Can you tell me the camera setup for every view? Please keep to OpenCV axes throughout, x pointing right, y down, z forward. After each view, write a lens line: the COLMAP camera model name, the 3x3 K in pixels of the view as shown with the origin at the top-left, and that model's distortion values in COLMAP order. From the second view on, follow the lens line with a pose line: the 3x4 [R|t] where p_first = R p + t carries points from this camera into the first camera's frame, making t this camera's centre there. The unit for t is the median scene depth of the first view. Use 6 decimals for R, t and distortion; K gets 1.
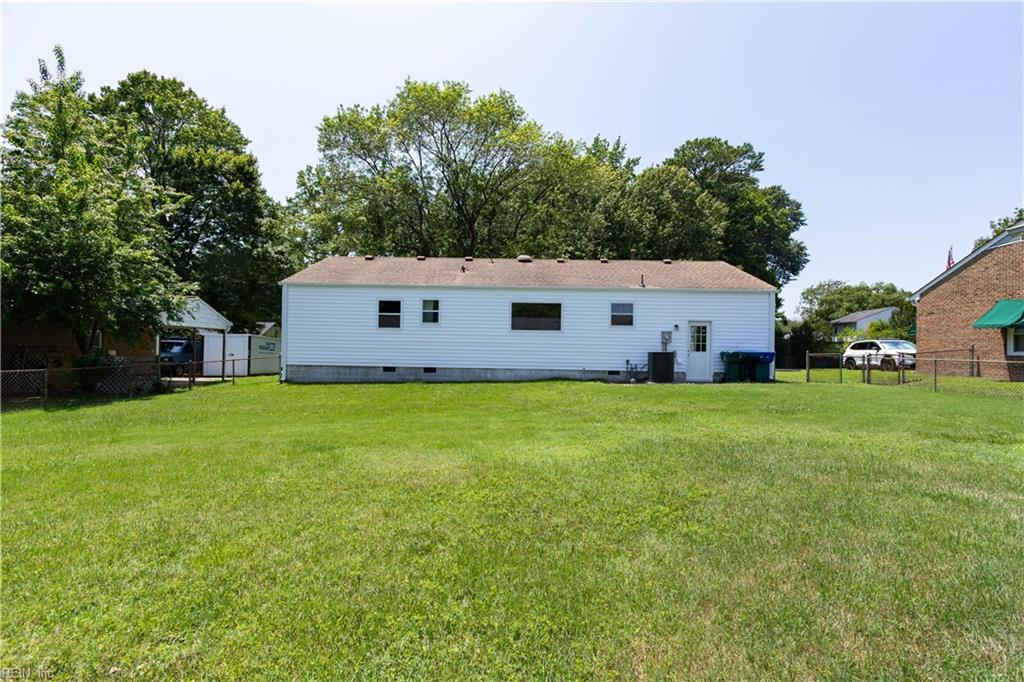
lens RADIAL K [[463.8, 0, 511.6], [0, 463.8, 345.0], [0, 0, 1]] dist [0.010587, -0.005872]
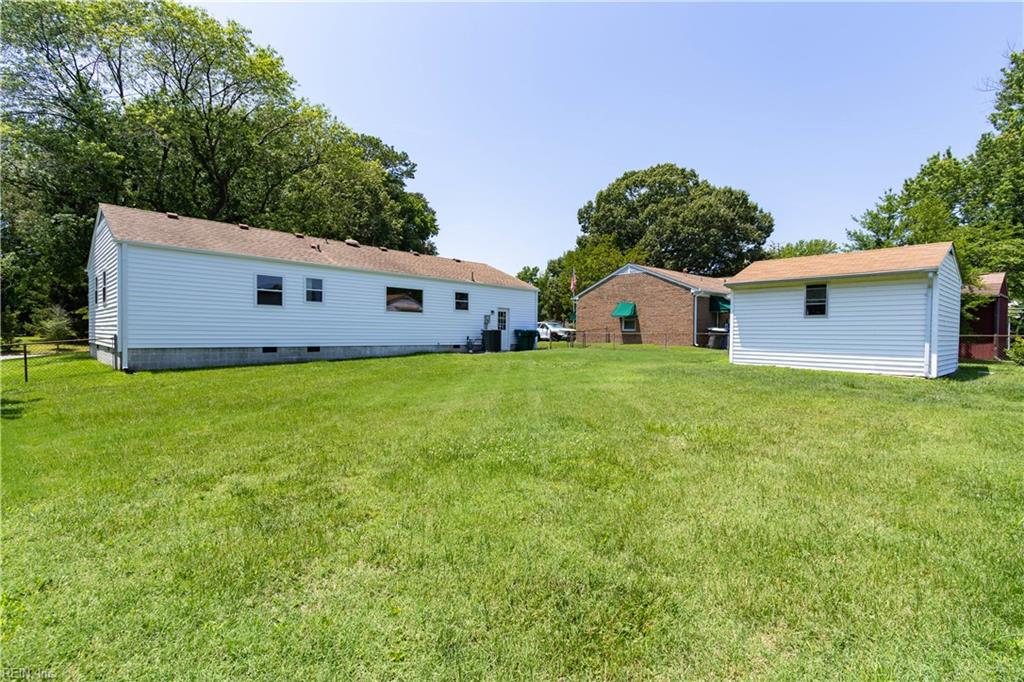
lens RADIAL K [[463.8, 0, 511.6], [0, 463.8, 345.0], [0, 0, 1]] dist [0.010587, -0.005872]
pose [[0.679344, -0.027217, 0.733315, -0.619562], [-0.002400, 0.999224, 0.039310, 0.004842], [-0.733816, -0.028465, 0.678752, 0.010442]]
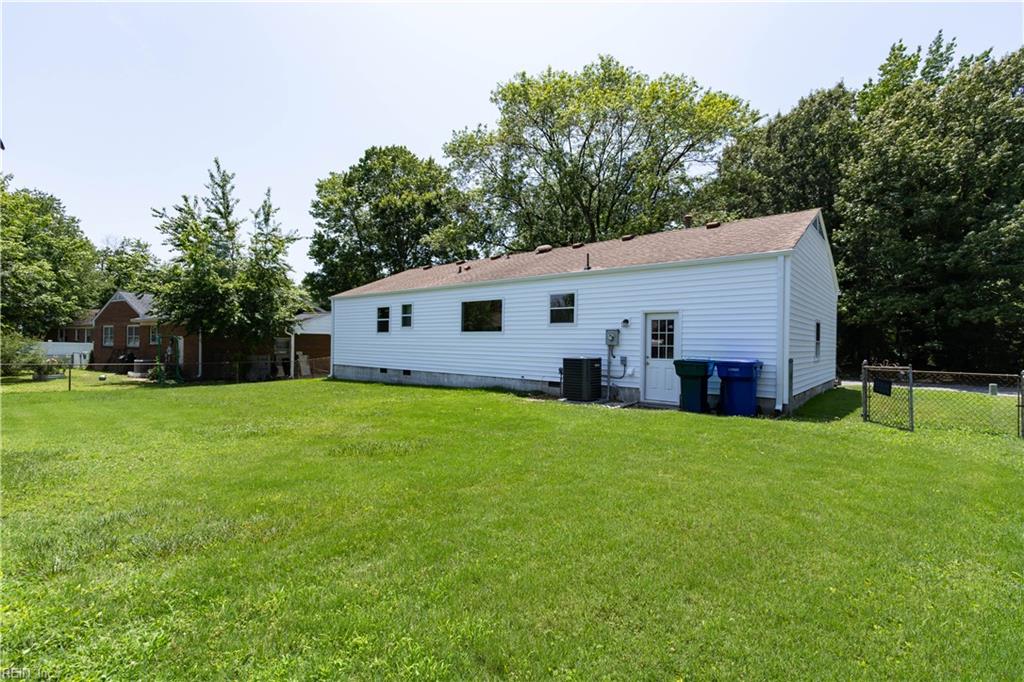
lens RADIAL K [[458.4, 0, 507.0], [0, 458.4, 342.9], [0, 0, 1]] dist [0.002792, -0.000368]
pose [[0.773951, -0.006978, -0.633207, 0.641716], [0.007267, 0.999971, -0.002138, -0.008178], [0.633204, -0.002946, 0.773980, 0.353125]]
